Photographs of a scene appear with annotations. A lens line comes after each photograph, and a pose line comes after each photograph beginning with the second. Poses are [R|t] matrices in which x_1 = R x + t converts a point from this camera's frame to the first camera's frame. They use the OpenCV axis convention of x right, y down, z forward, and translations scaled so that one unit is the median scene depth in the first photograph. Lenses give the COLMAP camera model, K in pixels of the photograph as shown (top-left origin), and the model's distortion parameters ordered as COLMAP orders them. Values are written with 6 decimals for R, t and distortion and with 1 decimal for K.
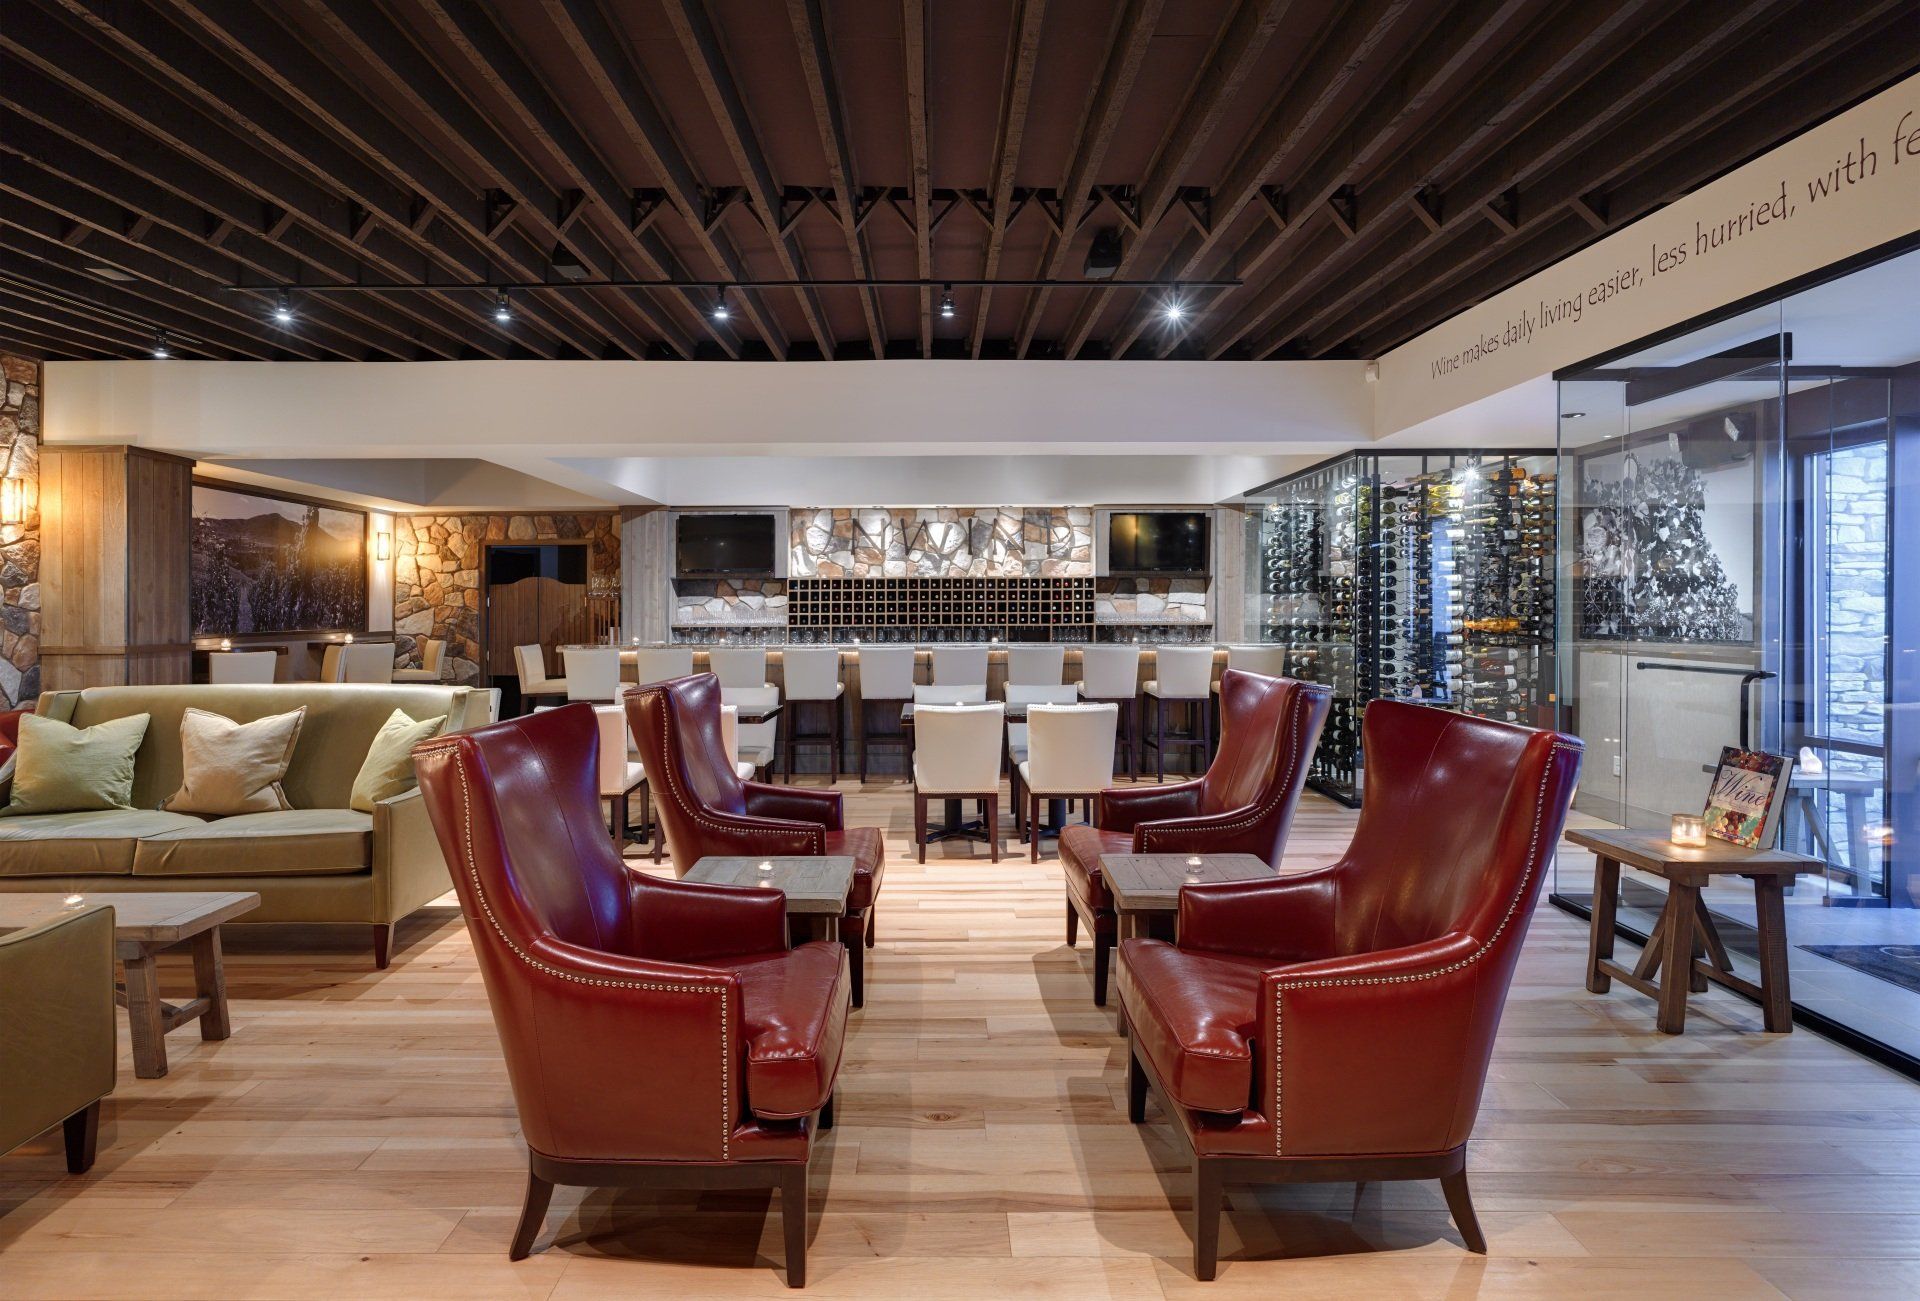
lens RADIAL K [[1072.1, 0, 883.2], [0, 1072.1, 607.3], [0, 0, 1]] dist [0.001340, 0.001521]
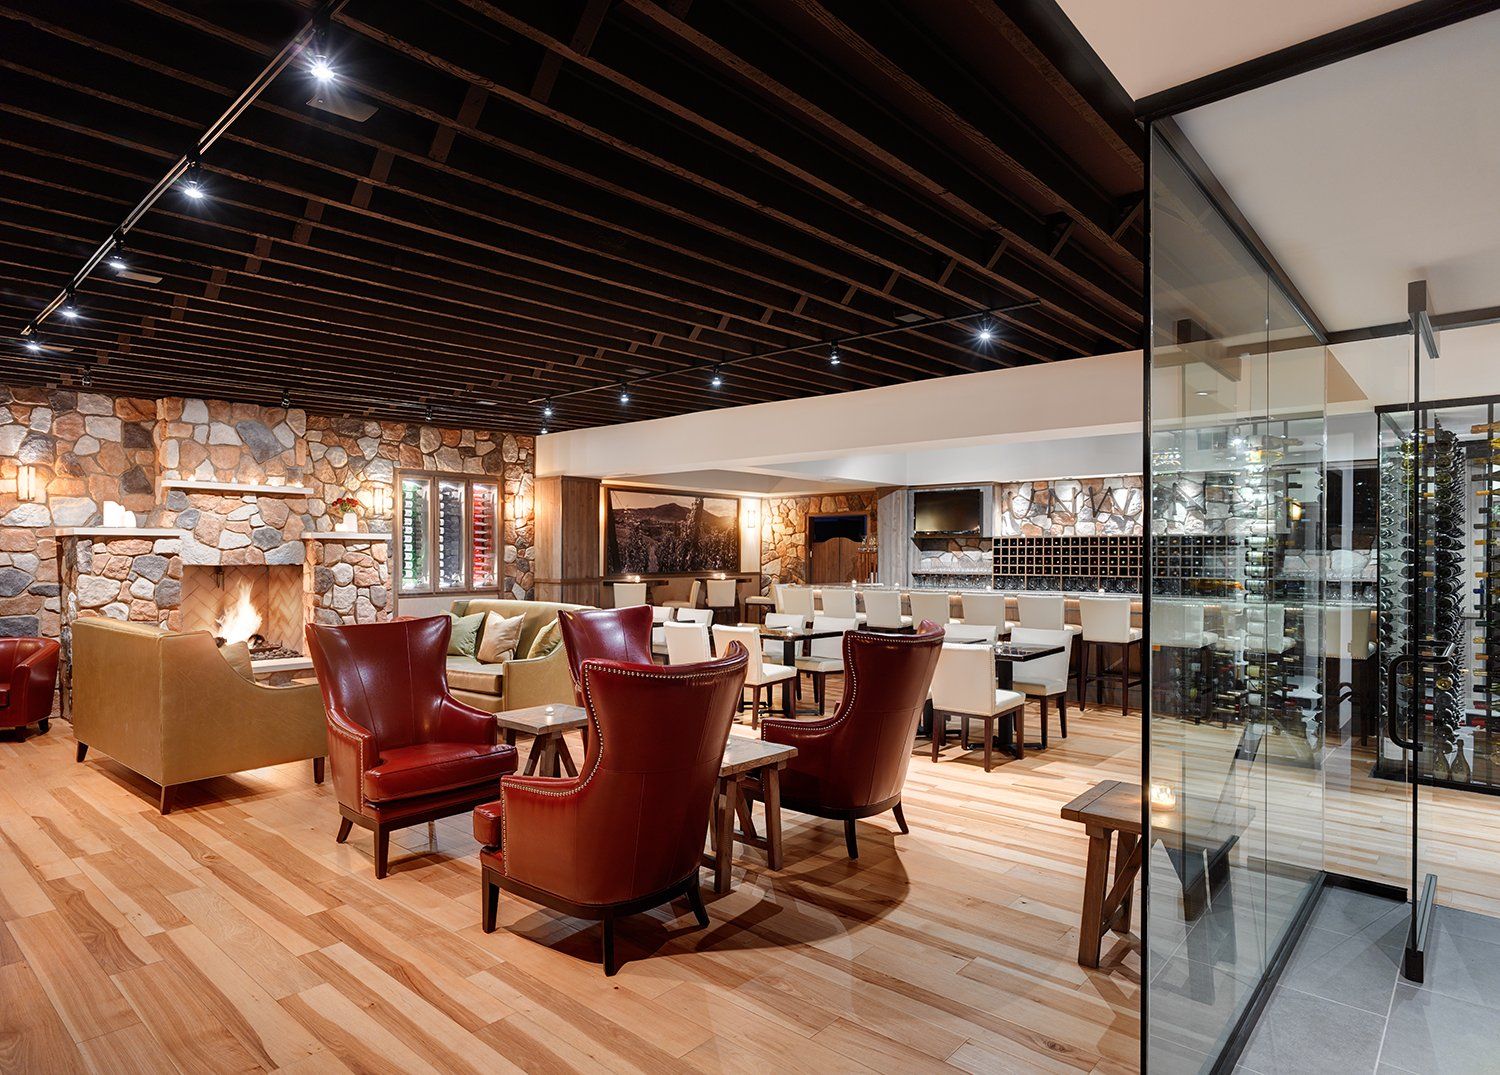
lens RADIAL K [[848.3, 0, 743.3], [0, 848.3, 538.8], [0, 0, 1]] dist [-0.006531, 0.001969]
pose [[0.761322, -0.005398, -0.648351, 0.341907], [-0.003517, 0.999916, -0.012454, -0.011523], [0.648364, 0.011761, 0.761240, 0.027667]]
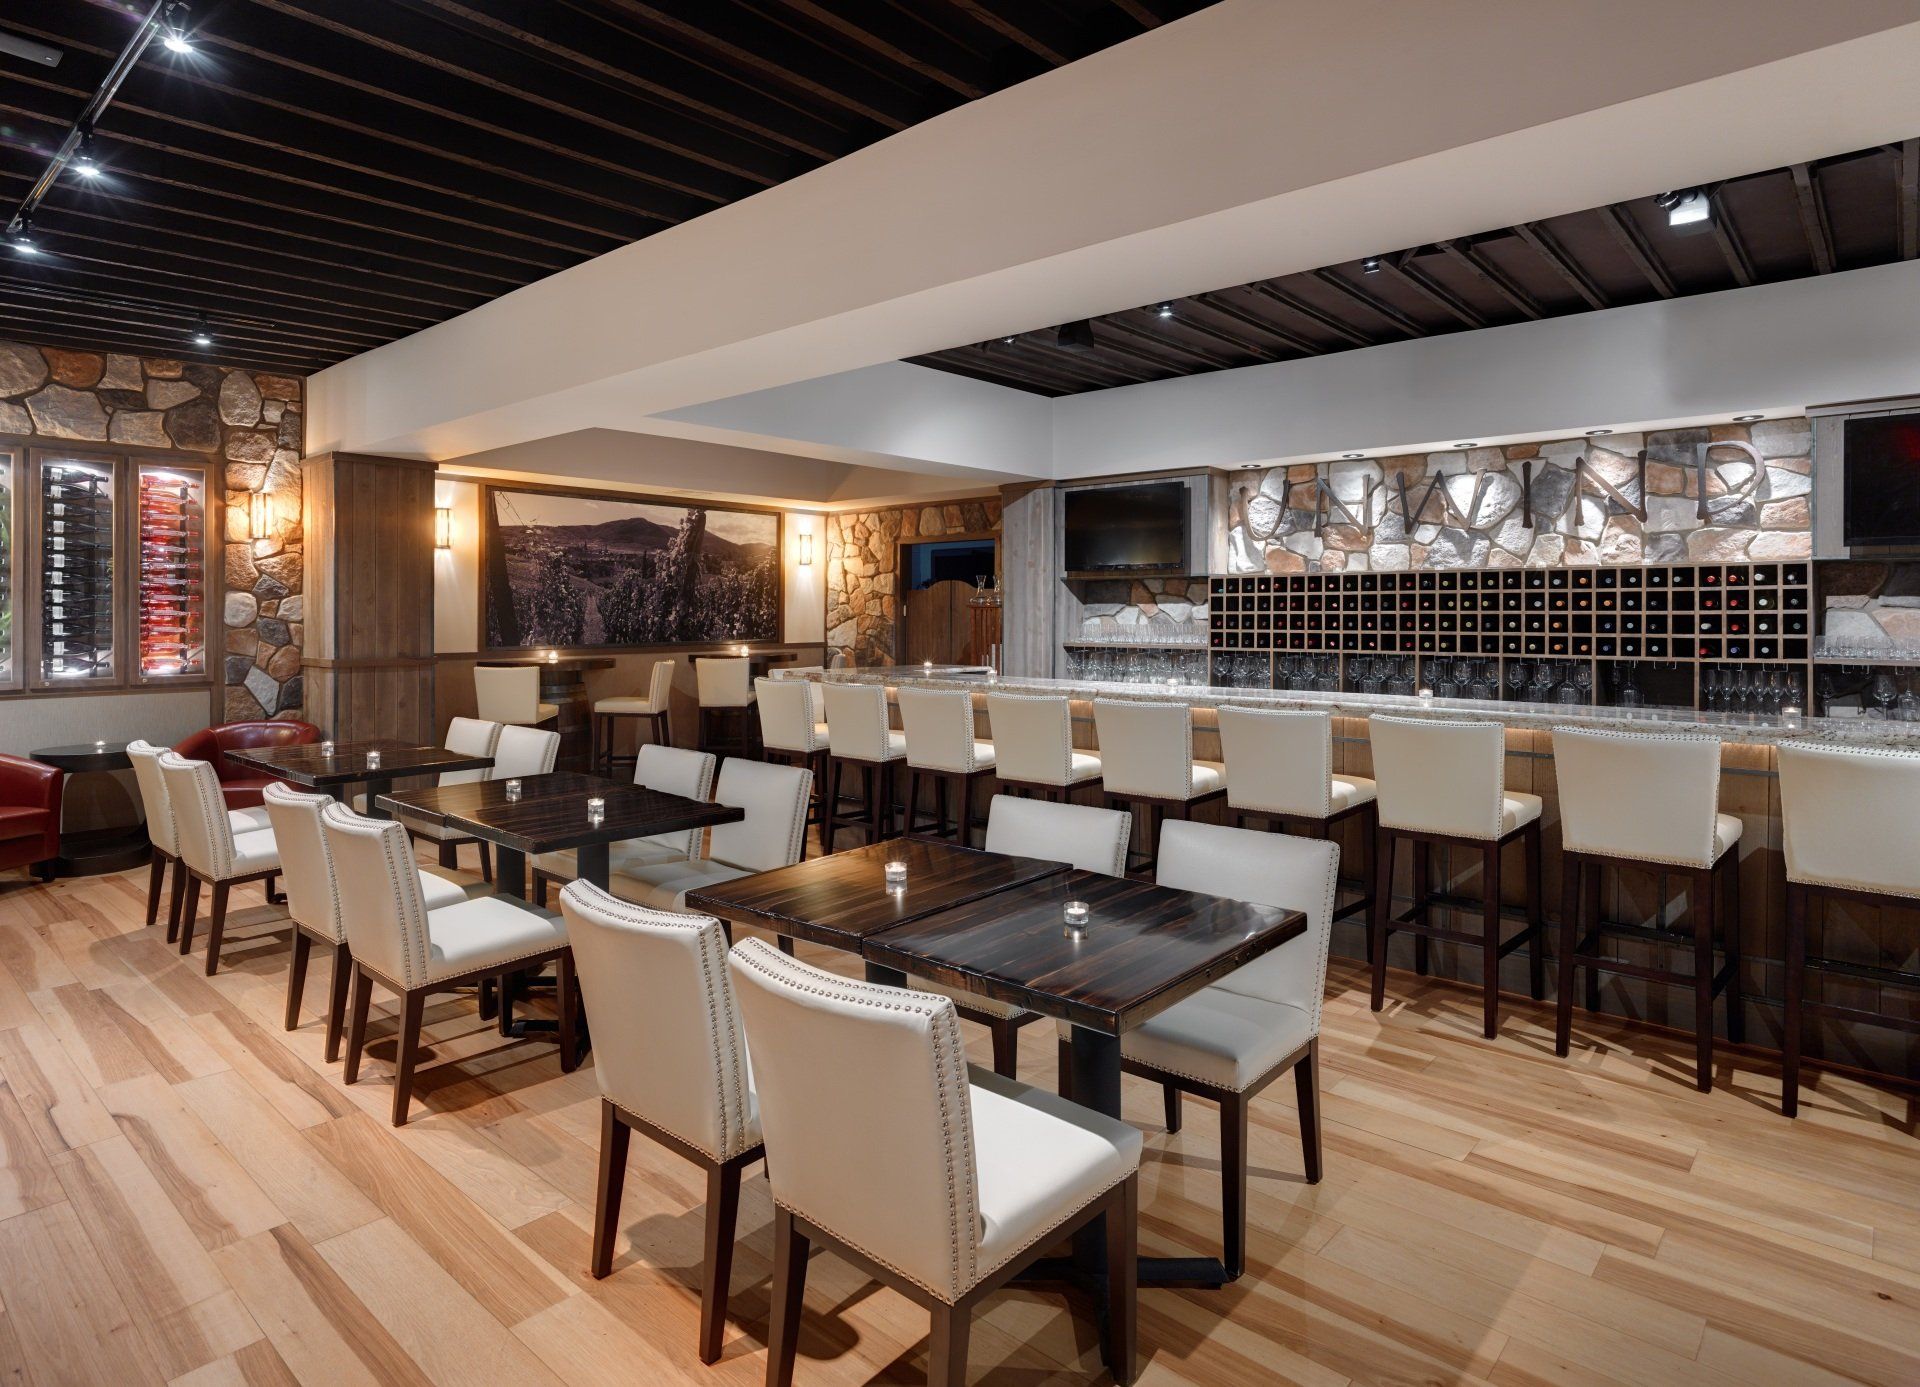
lens RADIAL K [[1043.6, 0, 979.3], [0, 1043.6, 588.9], [0, 0, 1]] dist [0.003538, -0.000576]
pose [[0.762416, -0.010841, -0.646997, 0.217504], [-0.002018, 0.999815, -0.019131, -0.006699], [0.647084, 0.015892, 0.762253, 0.415281]]
